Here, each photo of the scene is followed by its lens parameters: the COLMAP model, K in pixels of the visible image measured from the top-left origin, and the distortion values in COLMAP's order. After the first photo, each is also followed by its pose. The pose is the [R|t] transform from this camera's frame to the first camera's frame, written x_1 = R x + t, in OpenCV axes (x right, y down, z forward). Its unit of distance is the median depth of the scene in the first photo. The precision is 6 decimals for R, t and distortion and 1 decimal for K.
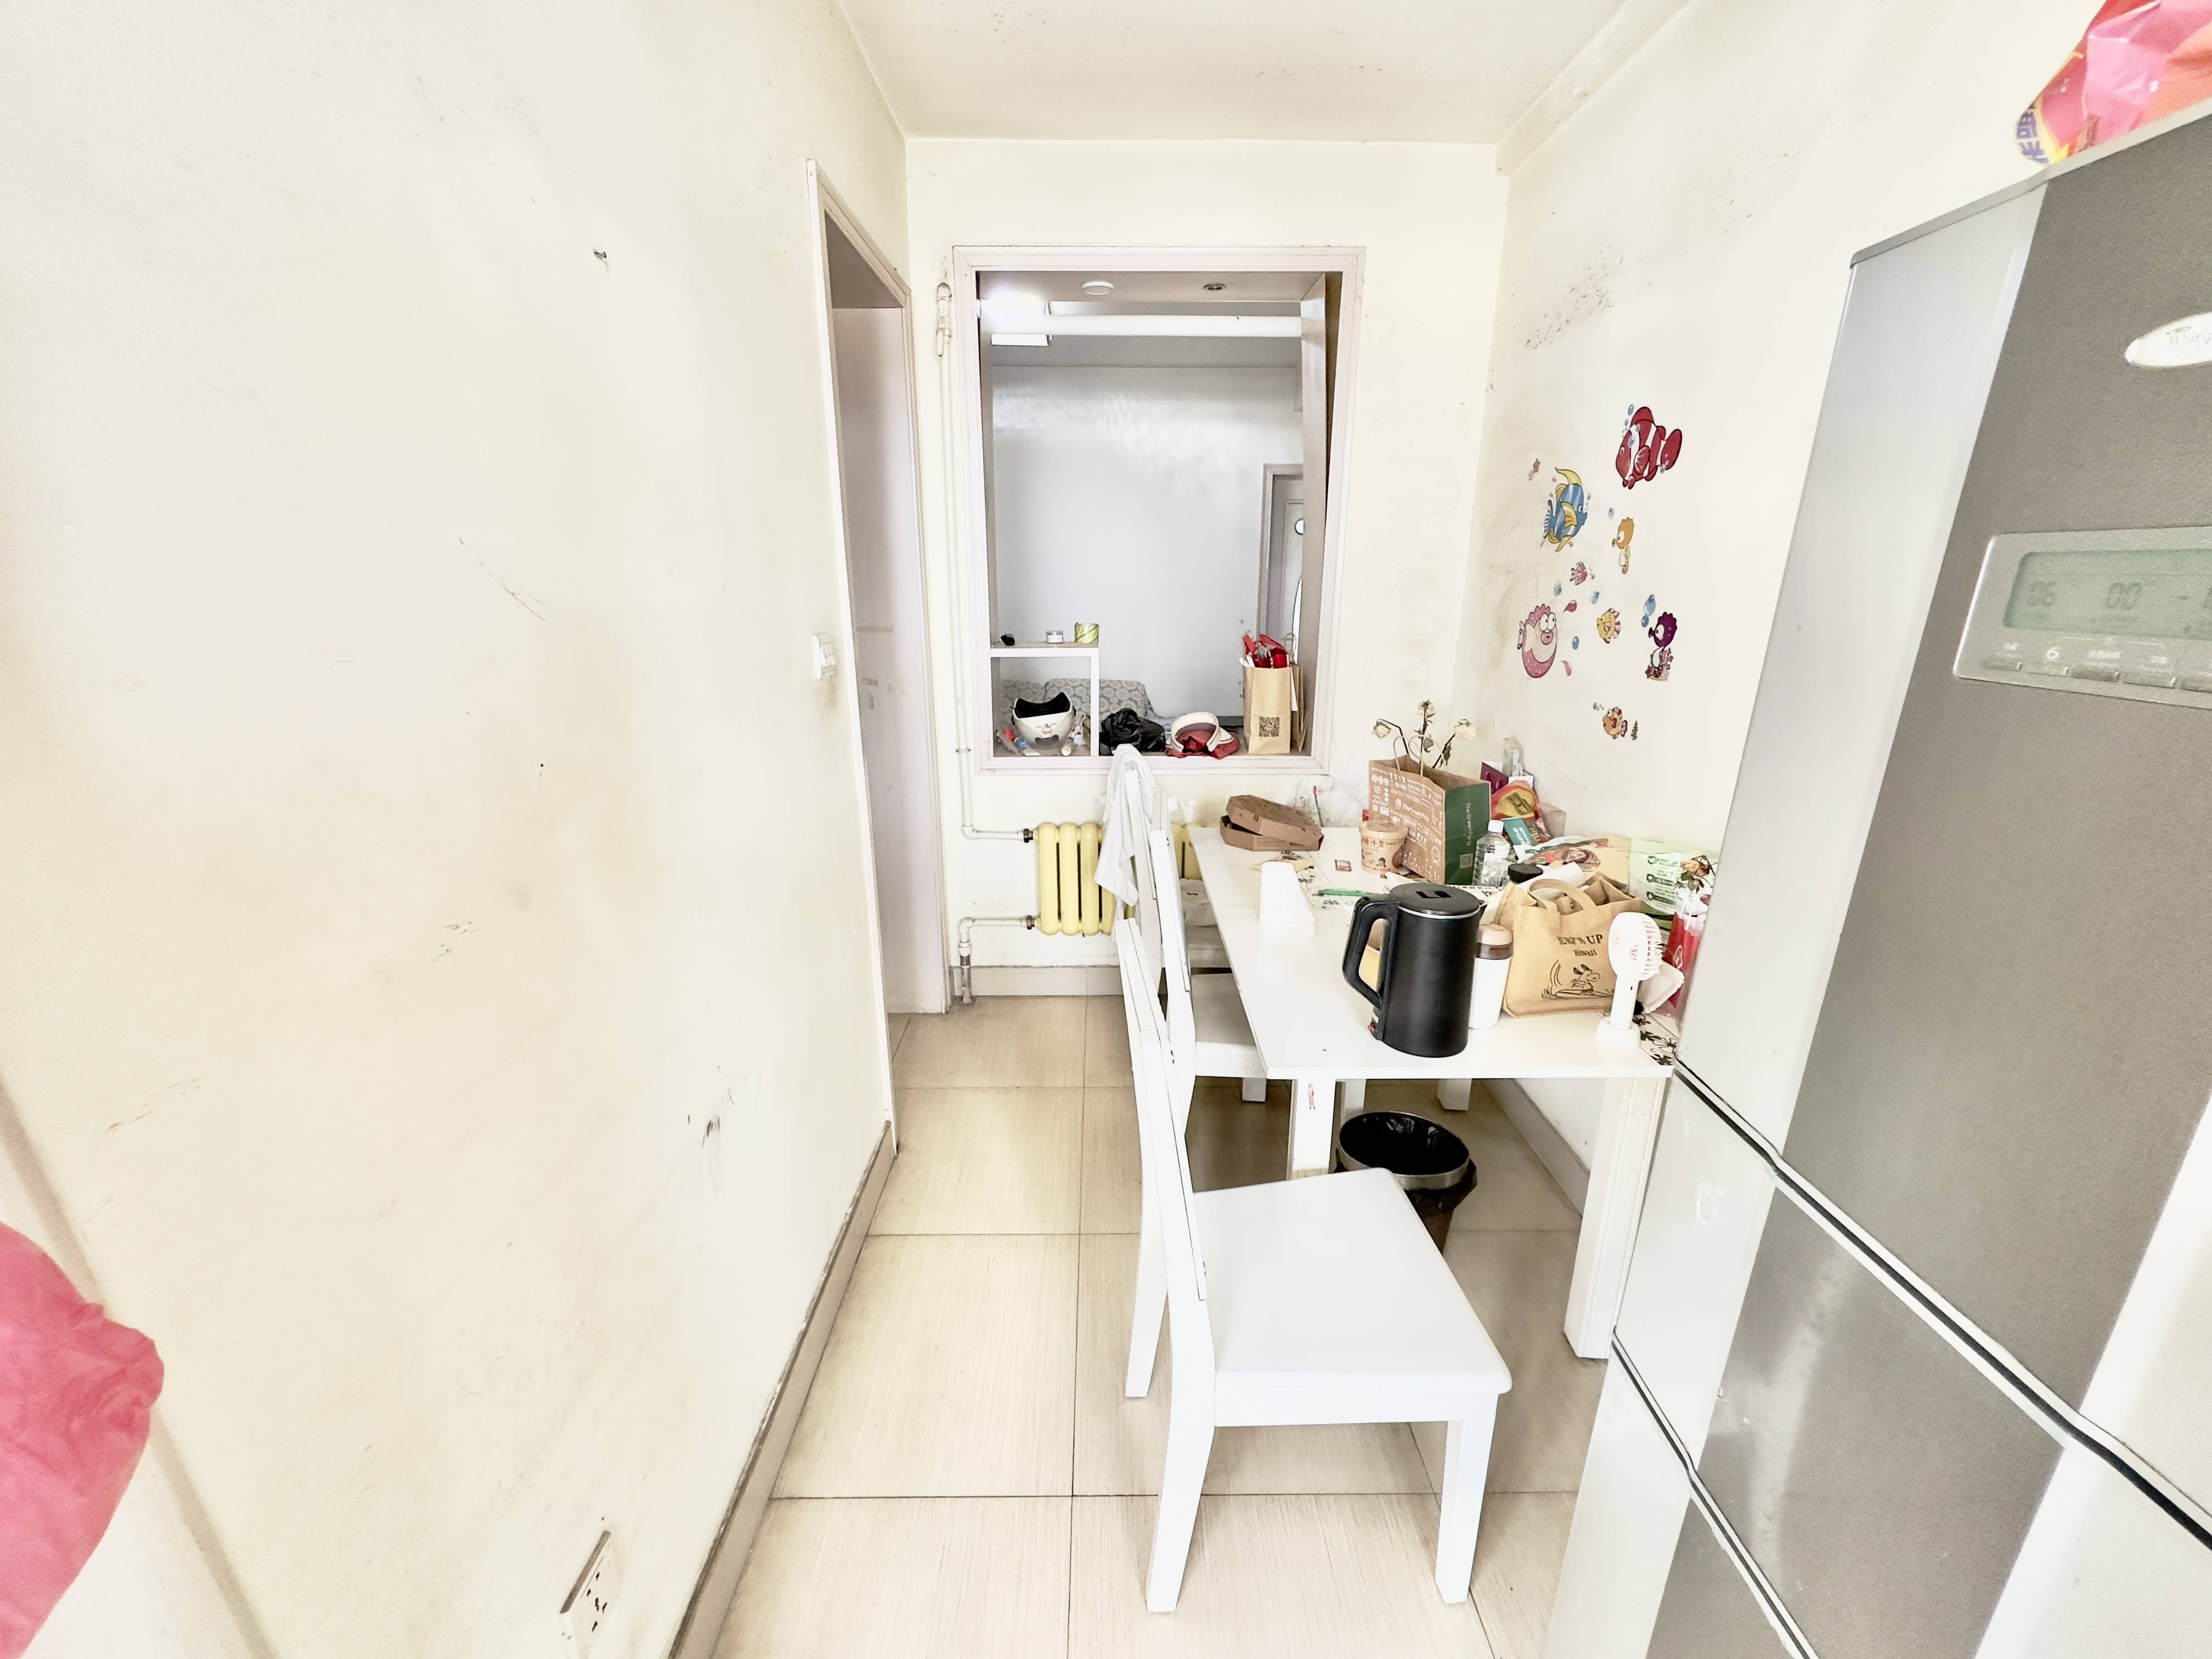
lens RADIAL K [[883.4, 0, 1110.0], [0, 883.4, 838.5], [0, 0, 1]] dist [0.000544, 0.000078]
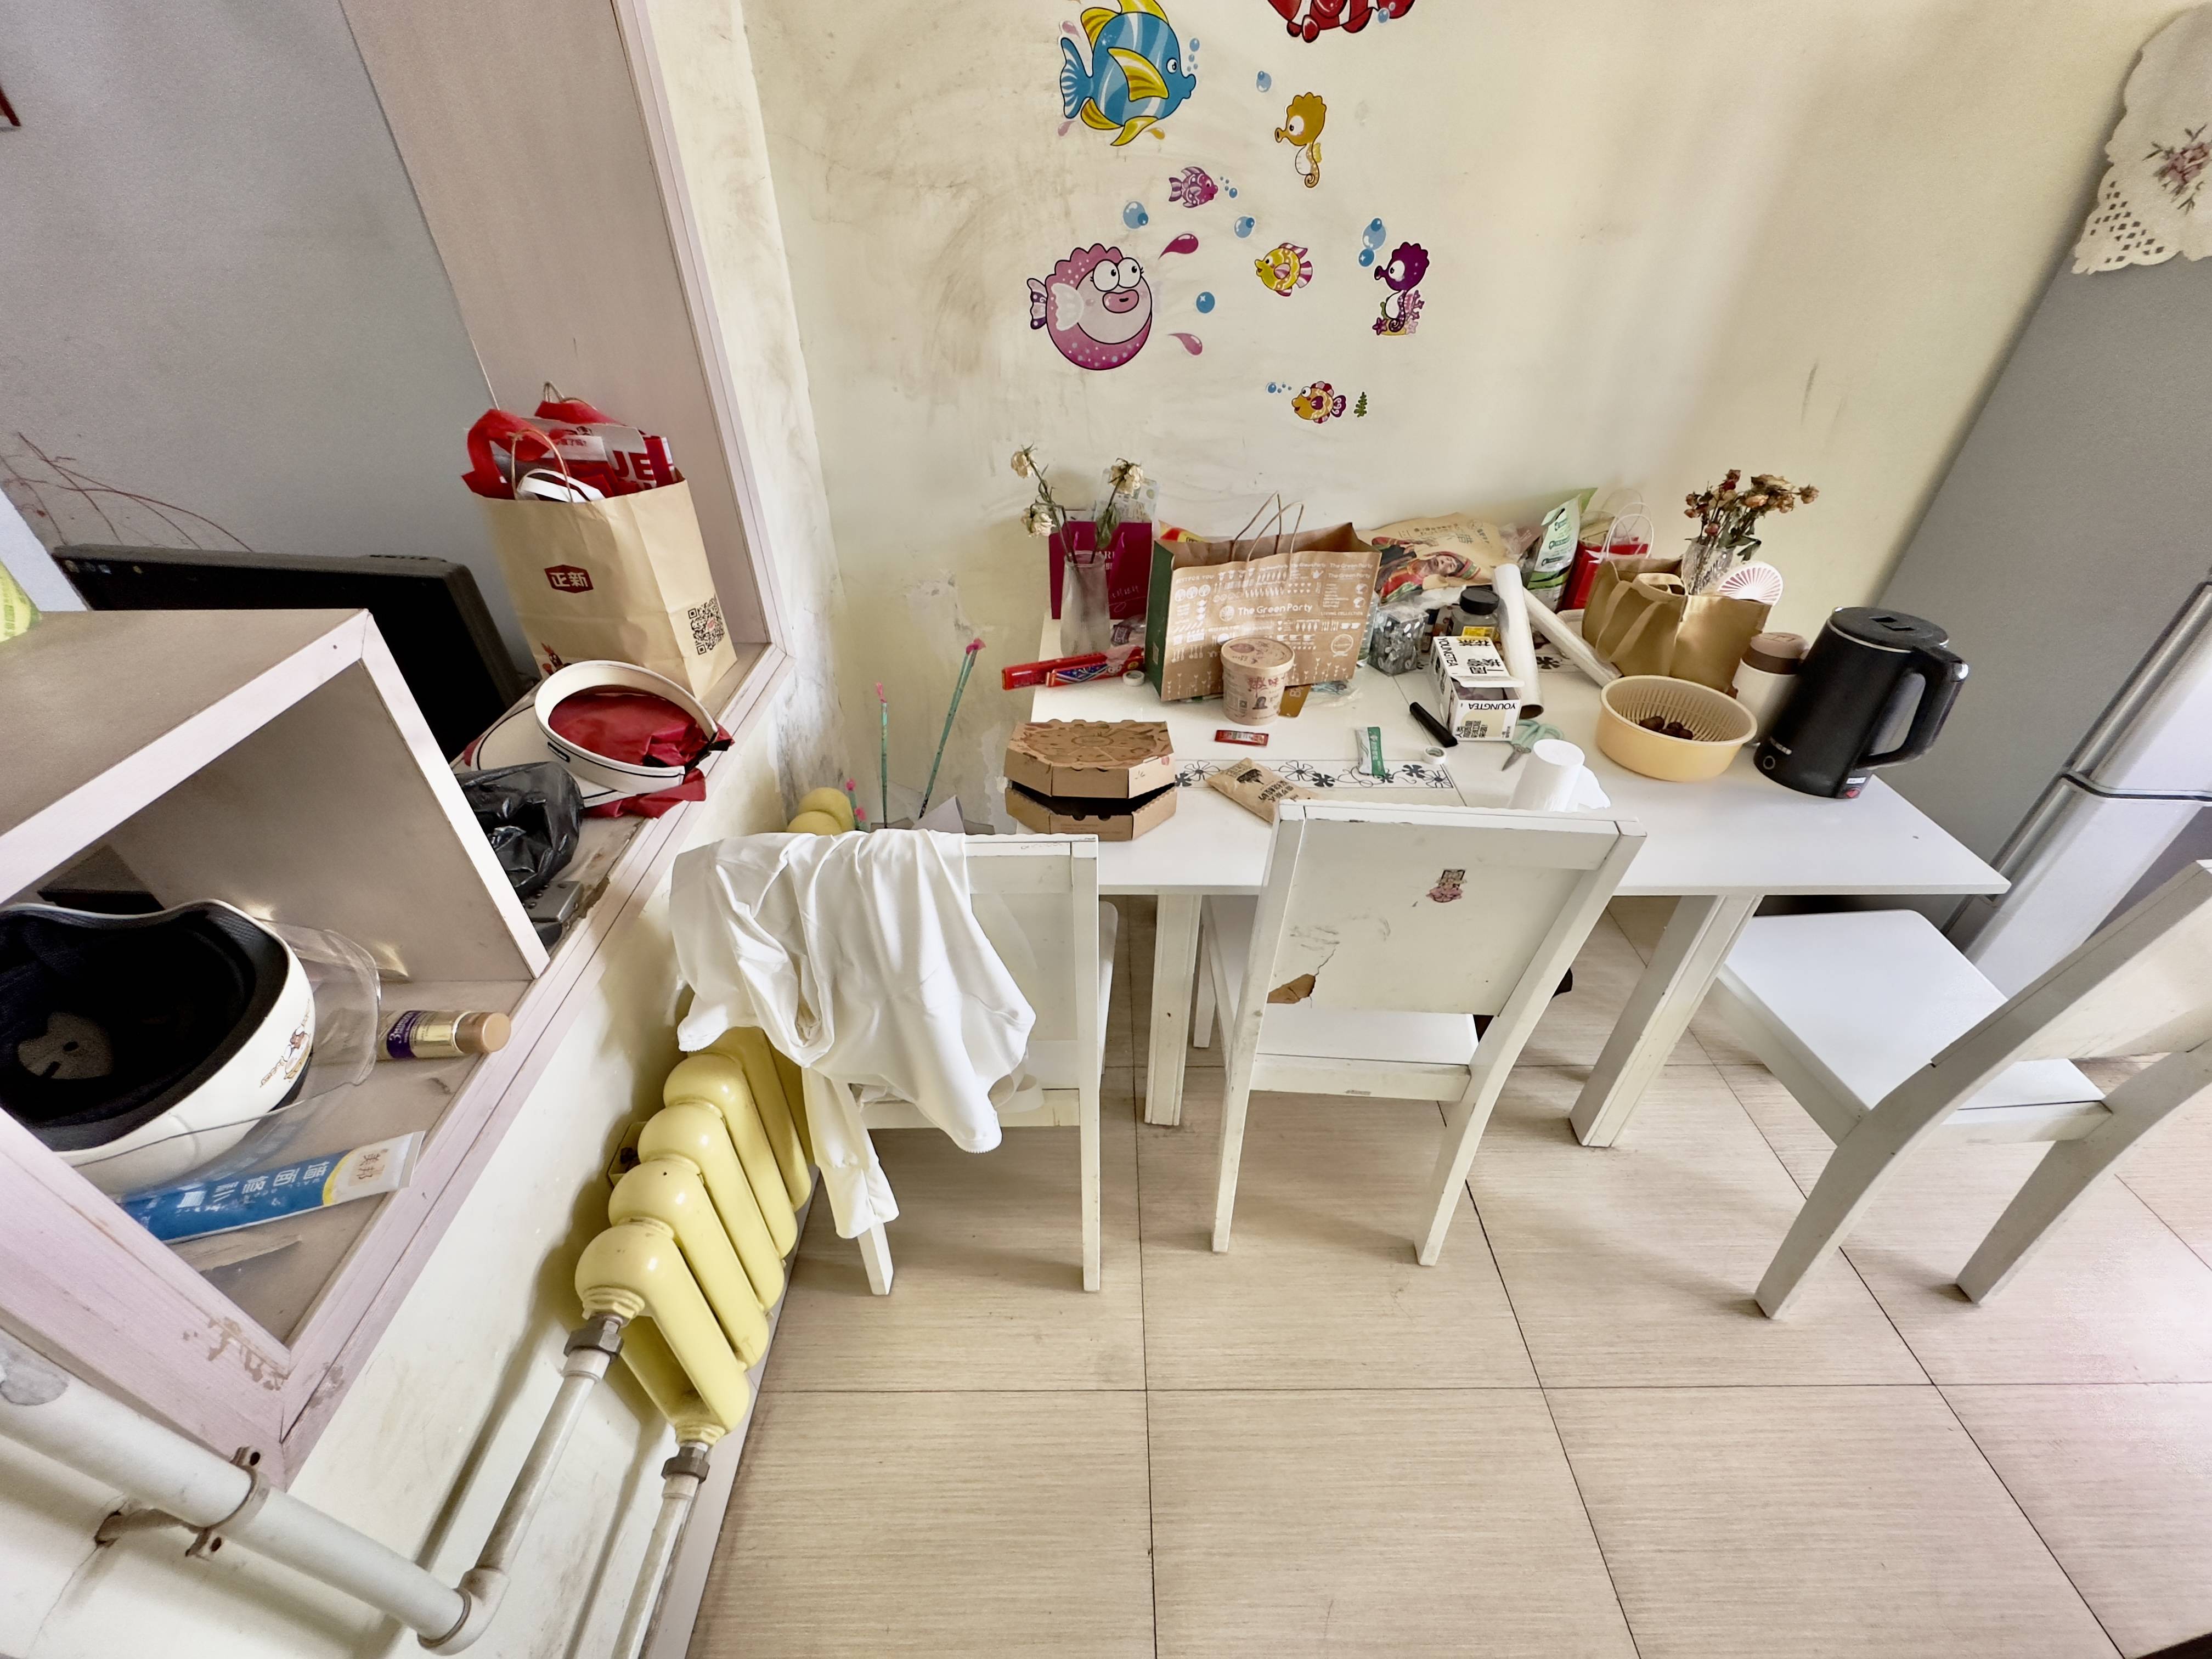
lens RADIAL K [[883.4, 0, 1109.8], [0, 883.4, 826.4], [0, 0, 1]] dist [0.000544, 0.000078]
pose [[-0.000989, -0.592879, 0.805291, -0.325118], [0.289072, 0.770742, 0.567798, -0.354658], [-0.957307, 0.233348, 0.170622, 1.155646]]
